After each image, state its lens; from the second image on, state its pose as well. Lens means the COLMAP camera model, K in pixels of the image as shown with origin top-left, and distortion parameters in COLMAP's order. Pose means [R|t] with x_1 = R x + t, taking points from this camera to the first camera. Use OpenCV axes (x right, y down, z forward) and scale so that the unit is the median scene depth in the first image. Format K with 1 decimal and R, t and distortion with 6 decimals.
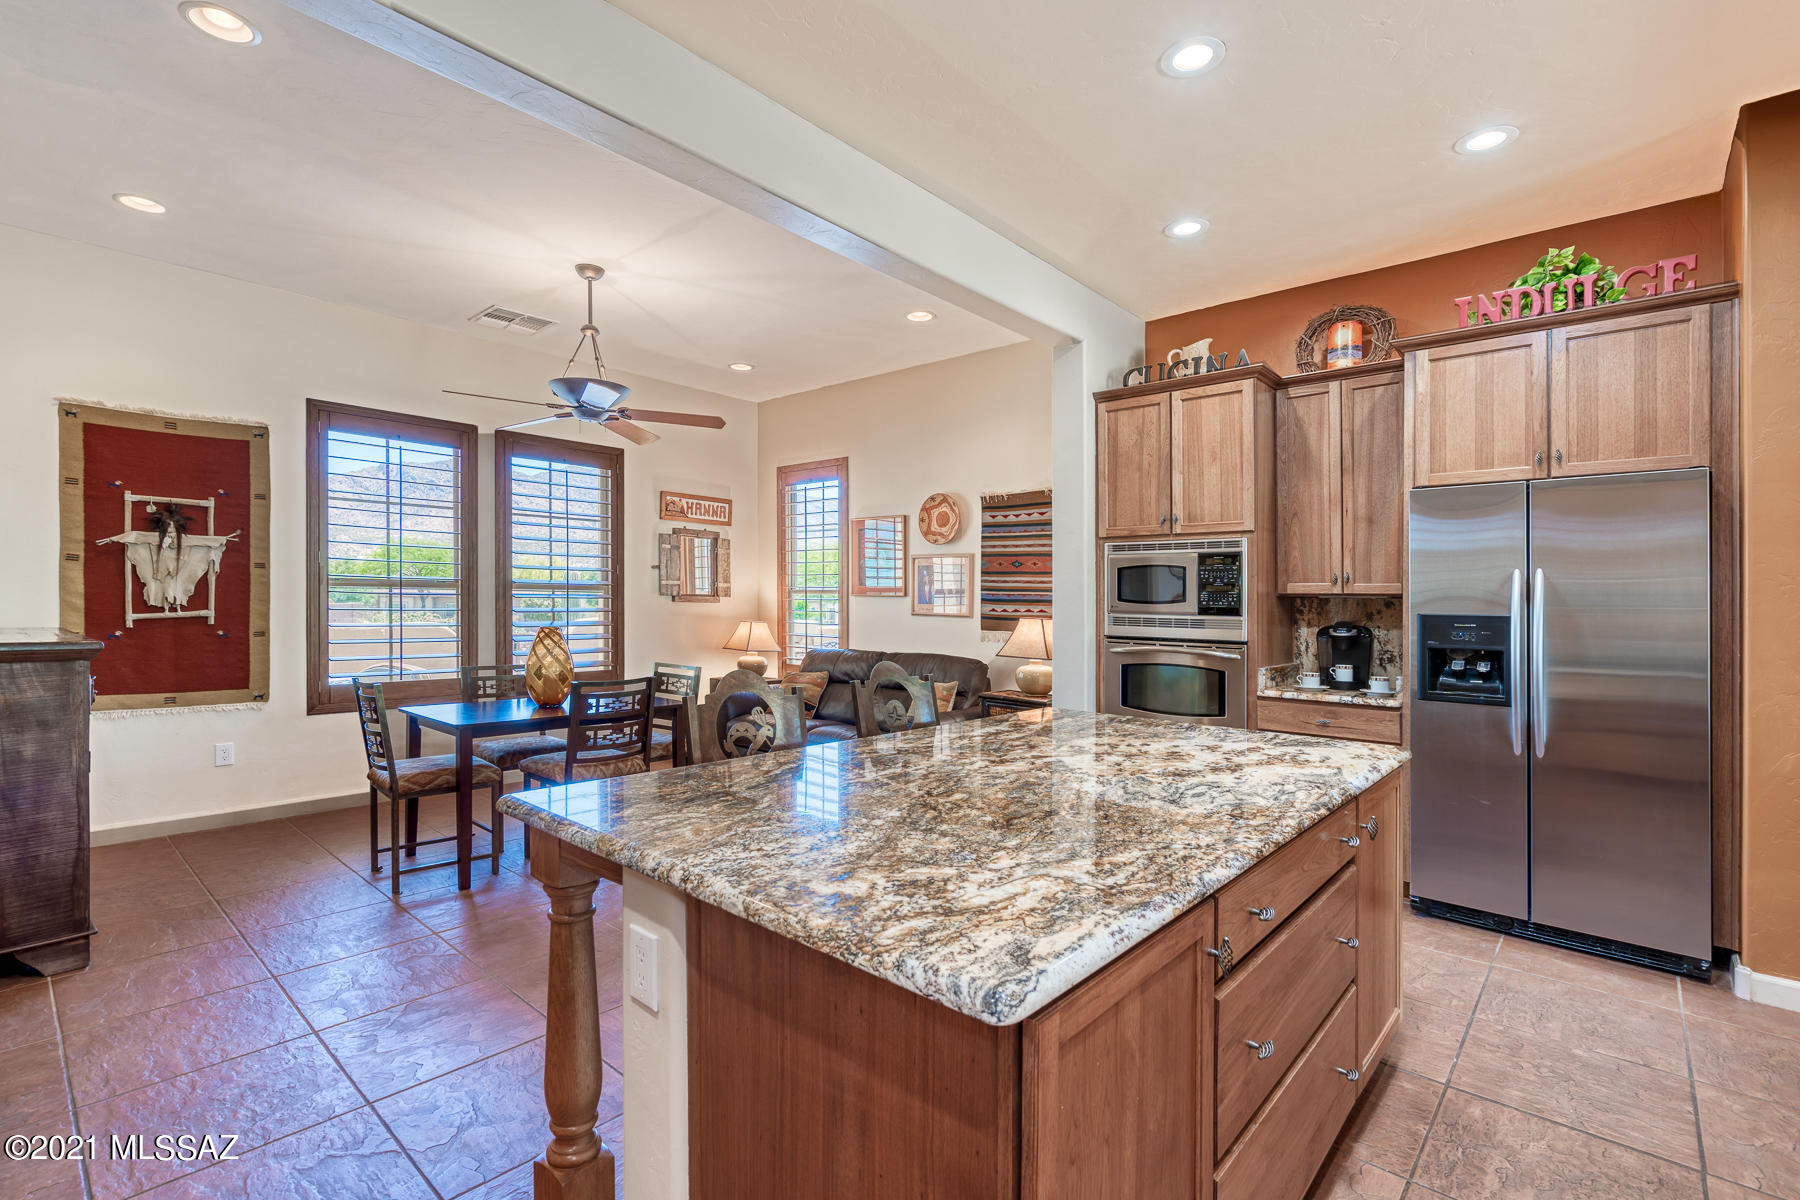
lens RADIAL K [[818.0, 0, 893.5], [0, 818.0, 596.1], [0, 0, 1]] dist [-0.007277, 0.000050]
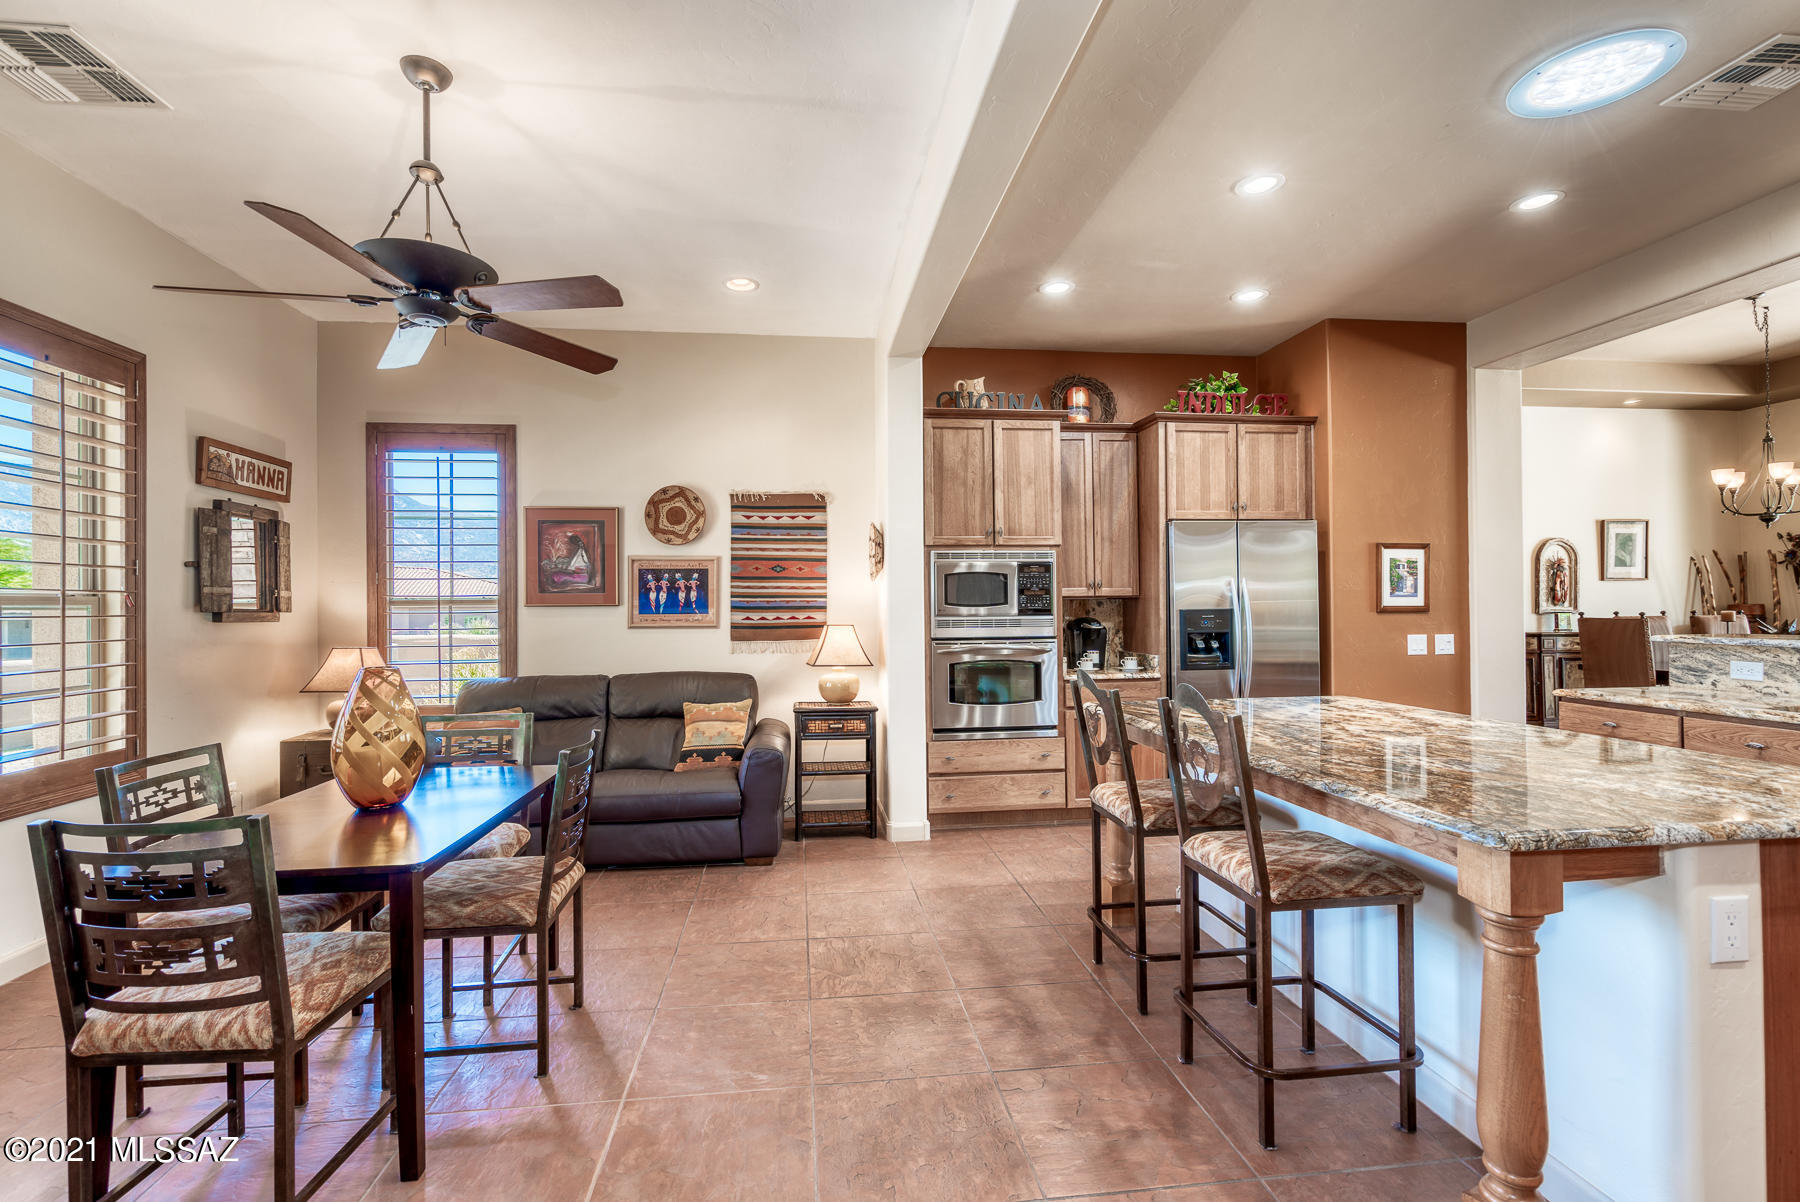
lens RADIAL K [[818.0, 0, 896.2], [0, 818.0, 588.5], [0, 0, 1]] dist [-0.007277, 0.000050]
pose [[0.660700, -0.002449, 0.750646, -0.496573], [0.015609, 0.999823, -0.010477, -0.004750], [-0.750488, 0.018639, 0.660622, 0.290964]]
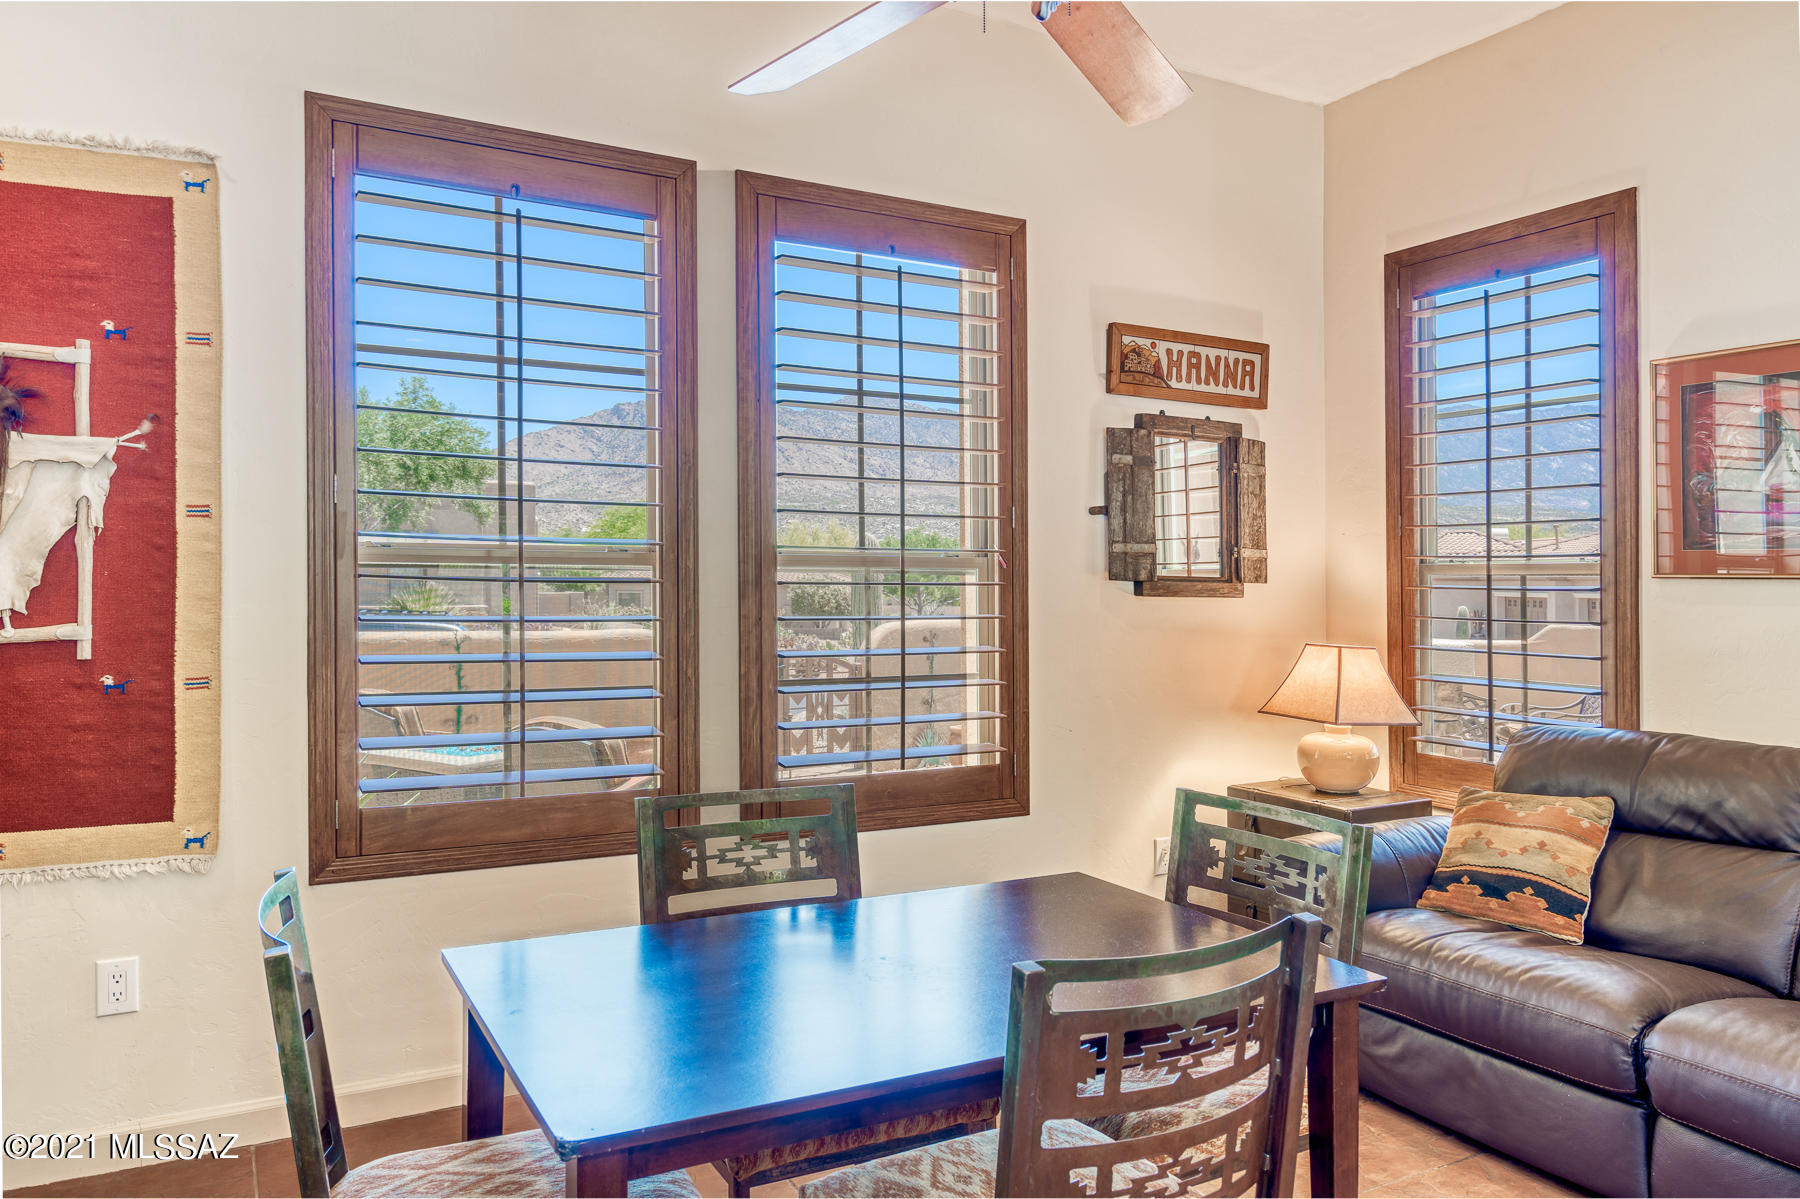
lens RADIAL K [[1250.7, 0, 888.3], [0, 1250.7, 586.7], [0, 0, 1]] dist [-0.003688, 0.007120]
pose [[0.940185, -0.002754, -0.340652, -0.222383], [0.004817, 0.999975, 0.005211, -0.001714], [0.340629, -0.006540, 0.940175, 0.475527]]
